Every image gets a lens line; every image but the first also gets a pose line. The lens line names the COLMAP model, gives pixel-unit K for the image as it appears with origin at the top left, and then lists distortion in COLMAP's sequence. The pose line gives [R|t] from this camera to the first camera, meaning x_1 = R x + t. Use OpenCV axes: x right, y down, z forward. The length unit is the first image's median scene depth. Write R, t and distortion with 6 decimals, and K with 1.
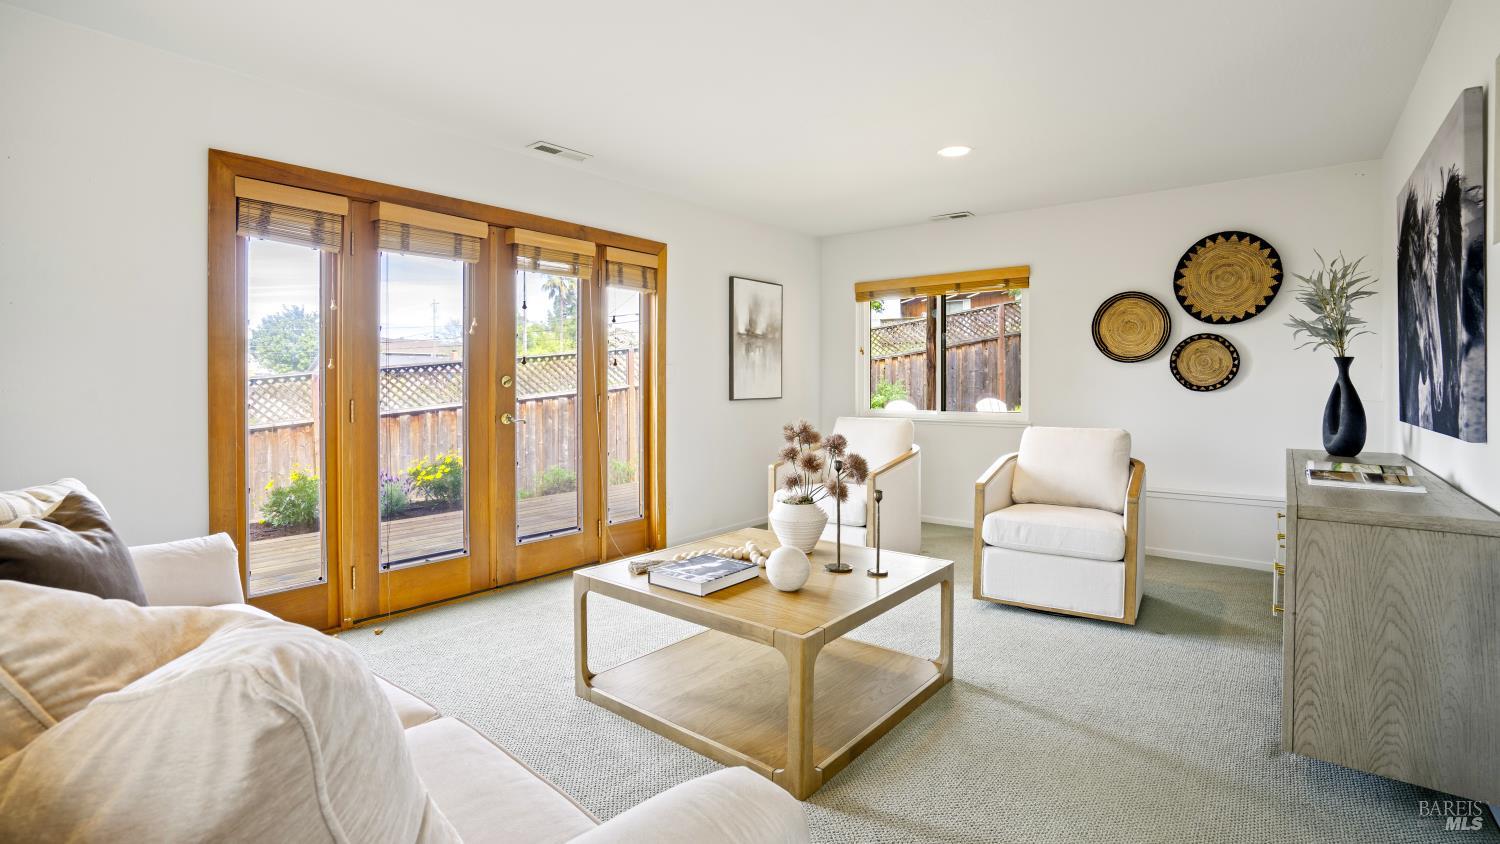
lens RADIAL K [[689.5, 0, 749.3], [0, 689.5, 380.4], [0, 0, 1]] dist [-0.045689, 0.004979]
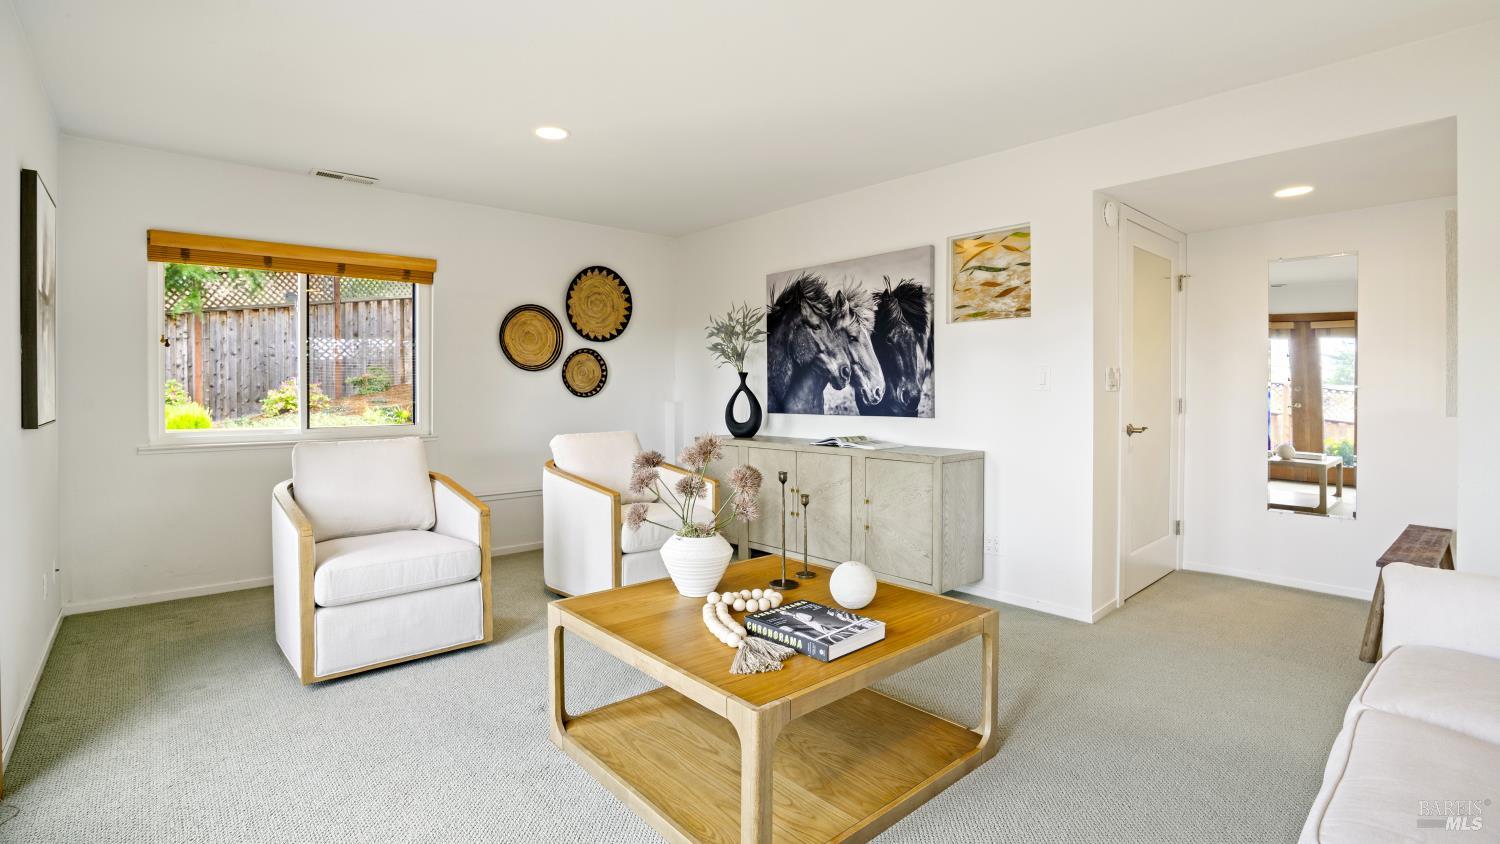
lens RADIAL K [[689.5, 0, 757.5], [0, 689.5, 389.5], [0, 0, 1]] dist [-0.045689, 0.004979]
pose [[0.174972, -0.000878, 0.984573, -0.468138], [-0.000712, 0.999999, 0.001018, 0.001290], [-0.984573, -0.000879, 0.174971, 0.501346]]
